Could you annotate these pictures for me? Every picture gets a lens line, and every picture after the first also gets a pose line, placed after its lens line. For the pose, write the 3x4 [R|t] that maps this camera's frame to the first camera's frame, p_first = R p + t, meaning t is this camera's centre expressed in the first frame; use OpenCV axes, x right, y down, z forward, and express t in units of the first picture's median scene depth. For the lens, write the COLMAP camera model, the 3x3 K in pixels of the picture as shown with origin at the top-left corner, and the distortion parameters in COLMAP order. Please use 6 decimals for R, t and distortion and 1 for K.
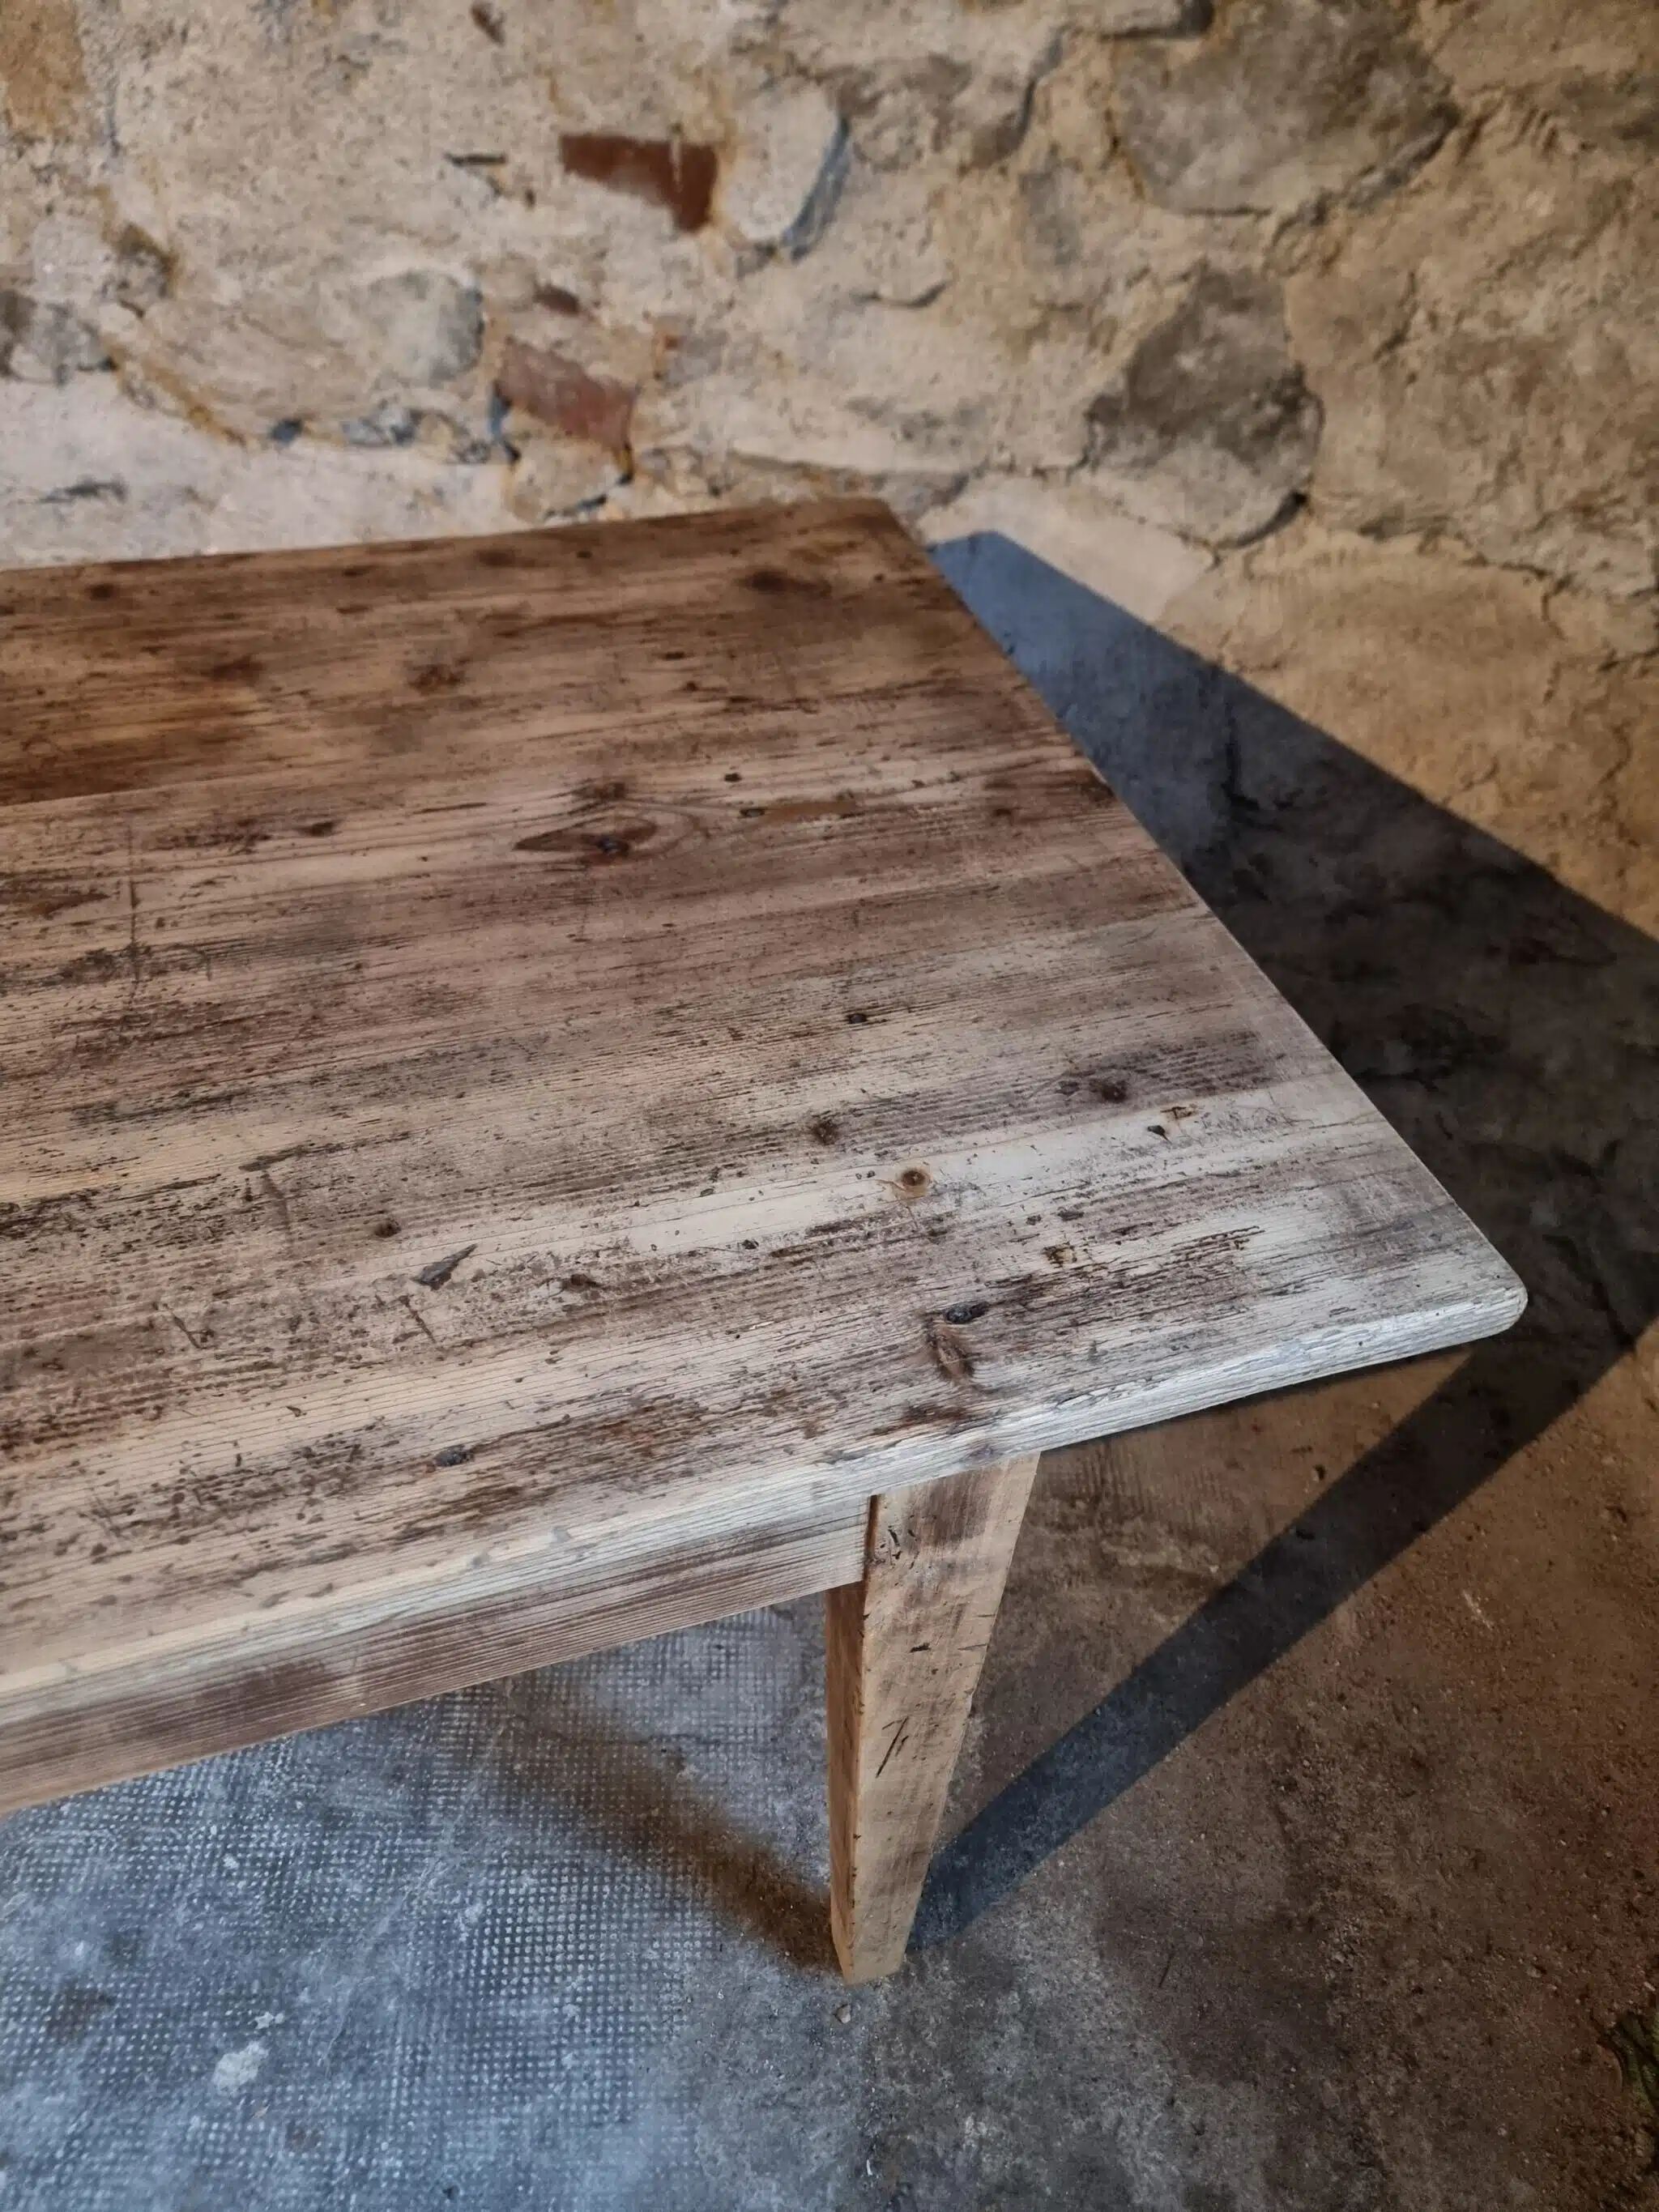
lens RADIAL K [[1563.7, 0, 816.3], [0, 1563.7, 1103.1], [0, 0, 1]] dist [0.067700, -0.067554]
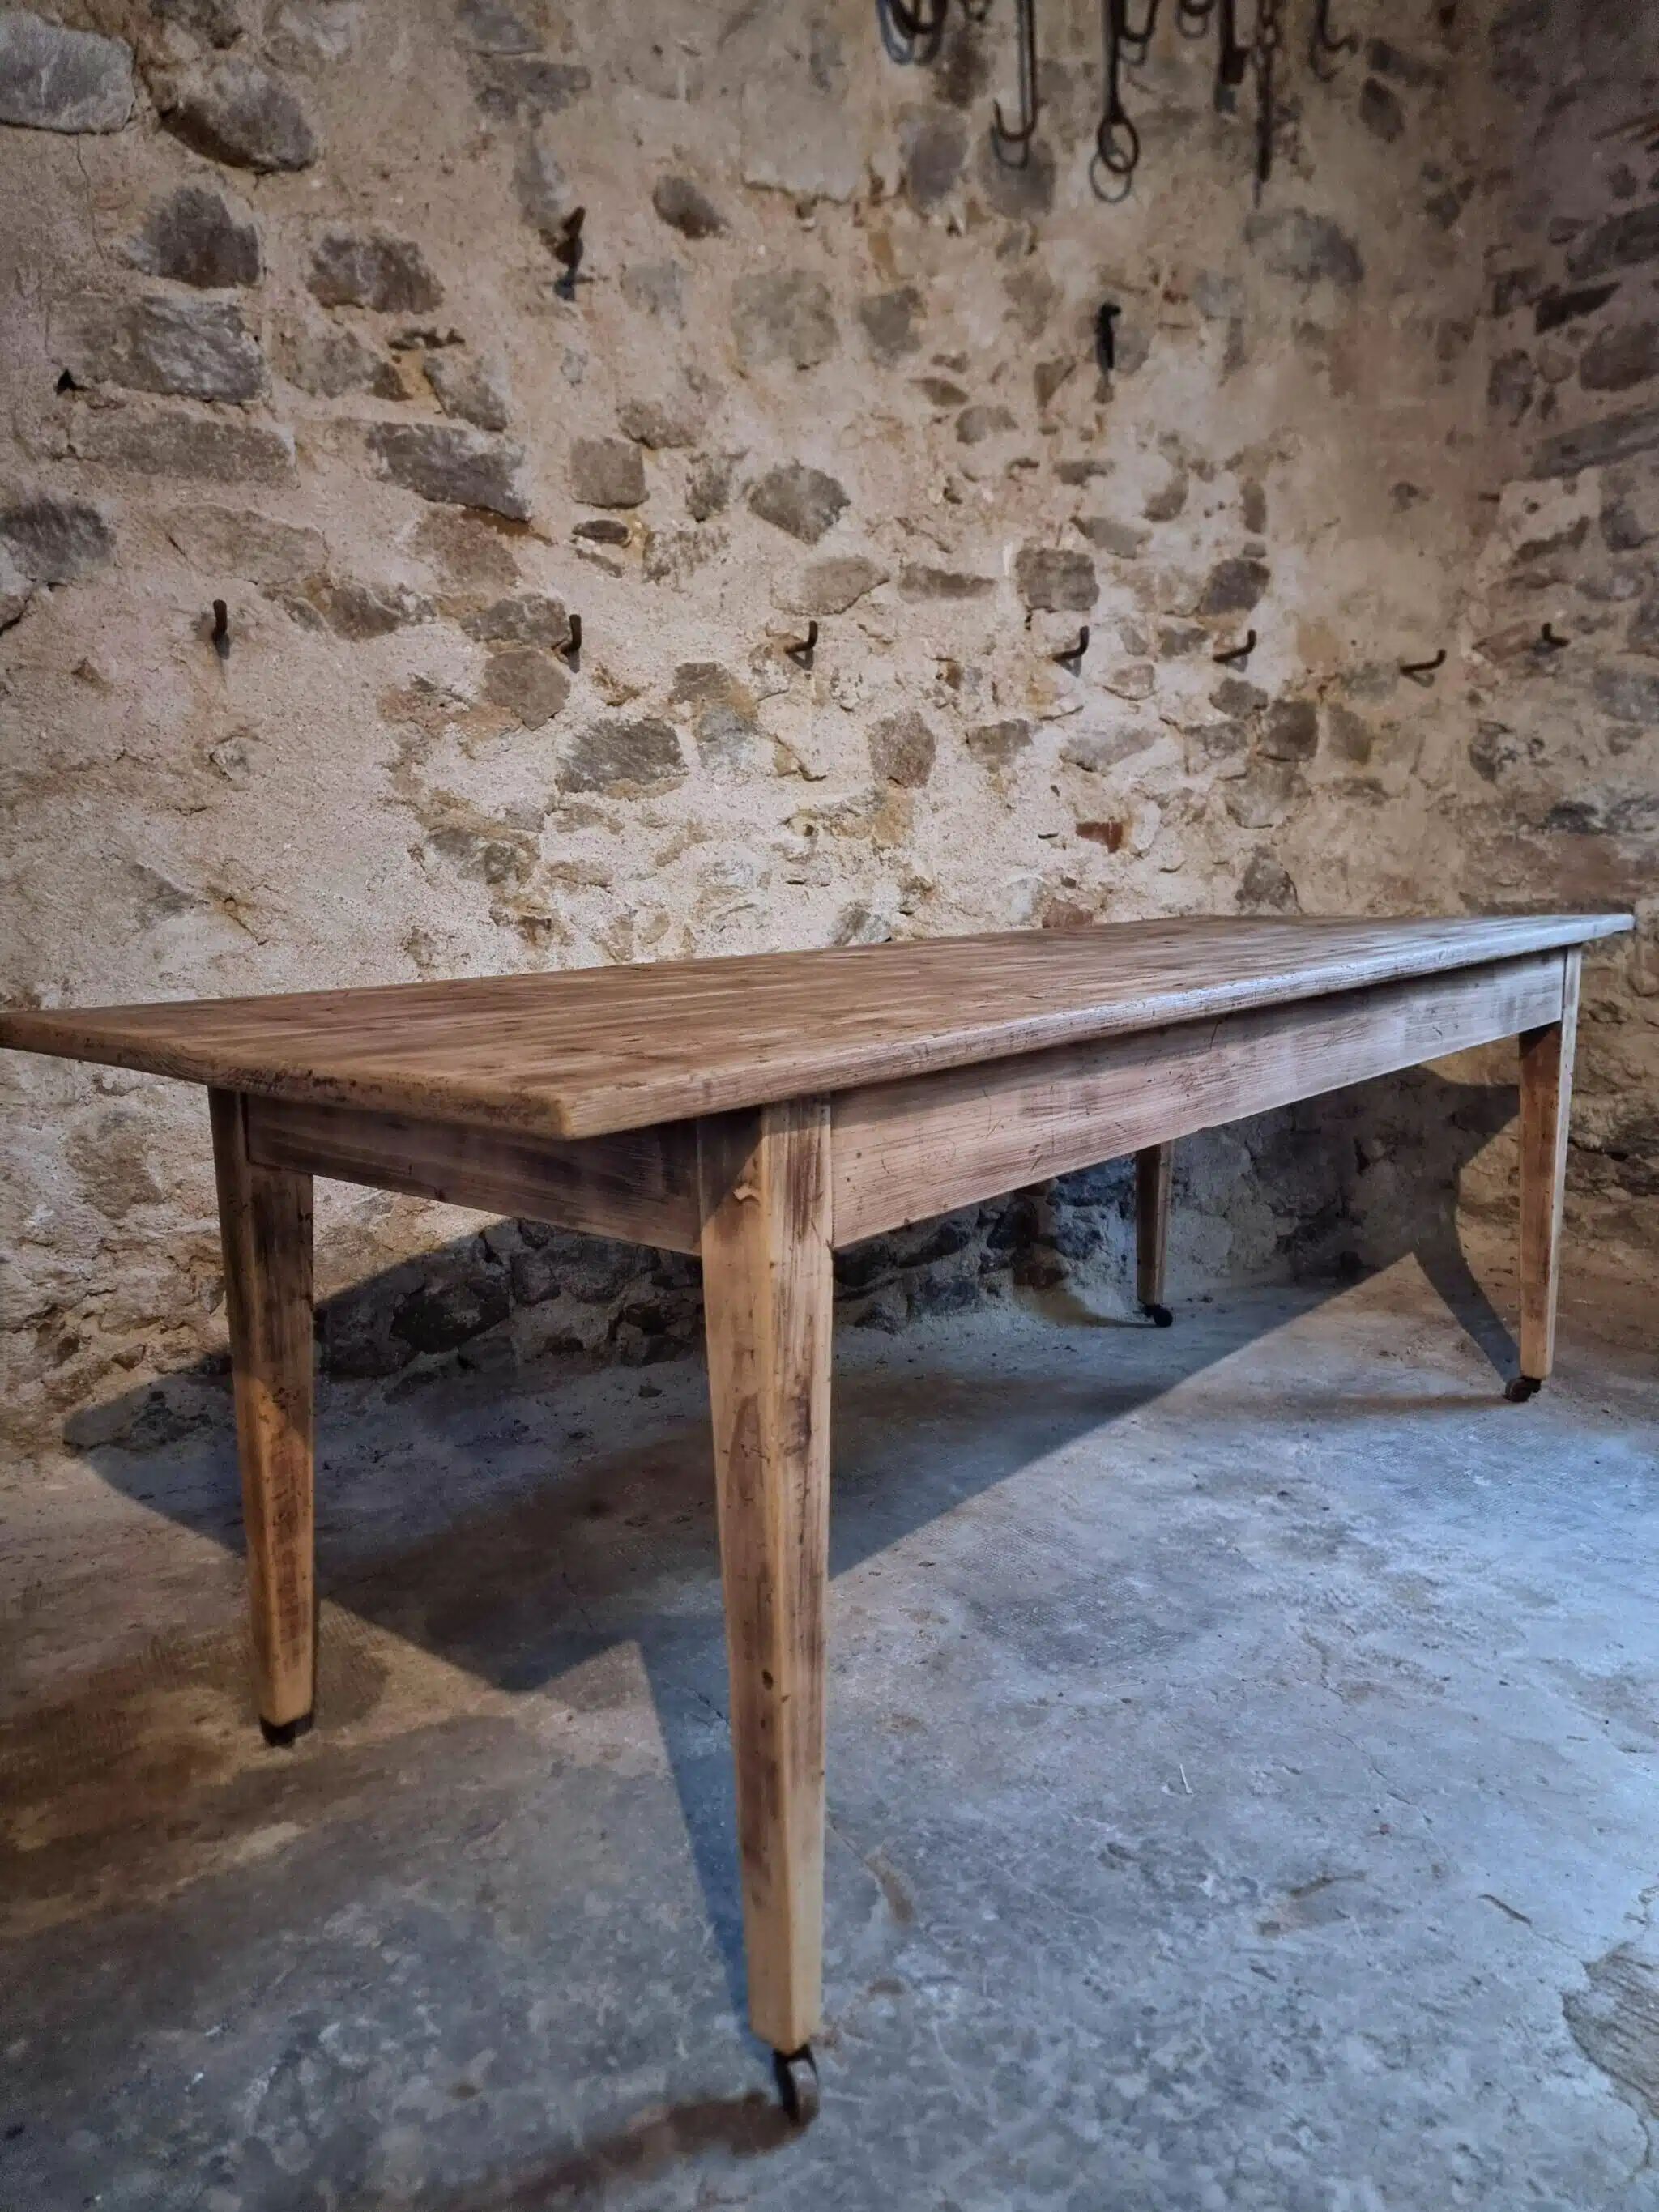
lens RADIAL K [[1551.7, 0, 801.8], [0, 1551.7, 1103.4], [0, 0, 1]] dist [0.074242, -0.073324]
pose [[0.800706, -0.151026, 0.579708, -2.031727], [0.454368, 0.783763, -0.423397, 0.635135], [-0.390410, 0.602418, 0.696185, -0.352616]]
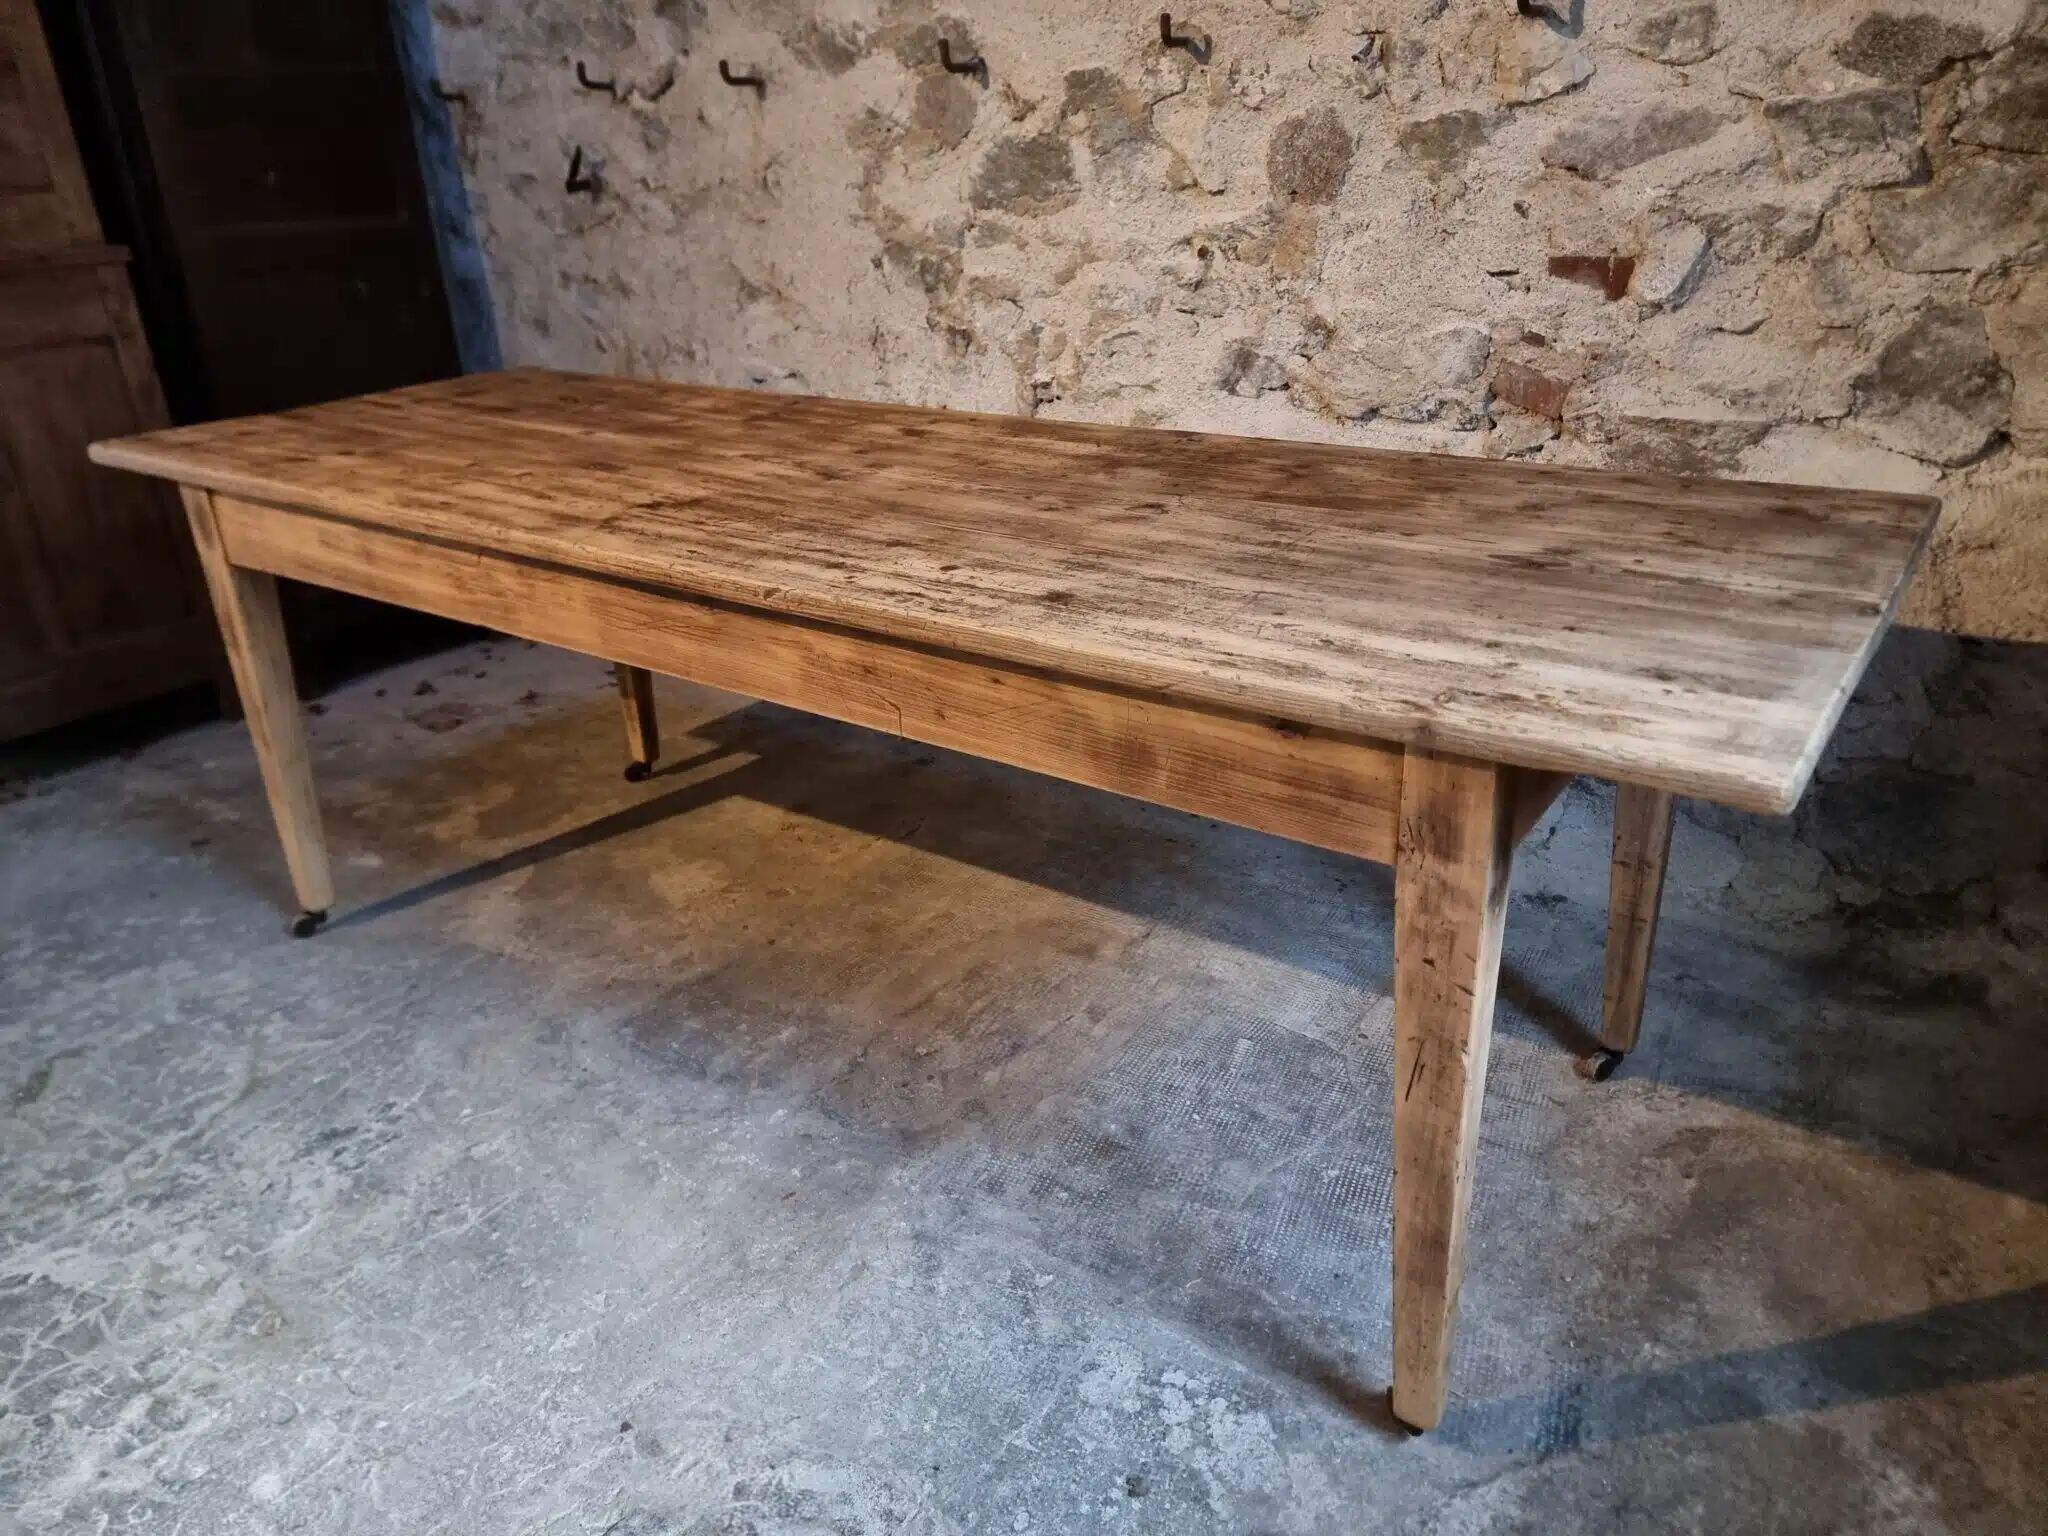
lens RADIAL K [[1451.0, 0, 1026.7], [0, 1451.0, 776.1], [0, 0, 1]] dist [0.055196, -0.038456]
pose [[0.897688, 0.109278, -0.426865, 0.098177], [-0.242160, 0.931696, -0.270741, 0.608189], [0.368122, 0.346410, 0.862836, -0.557366]]
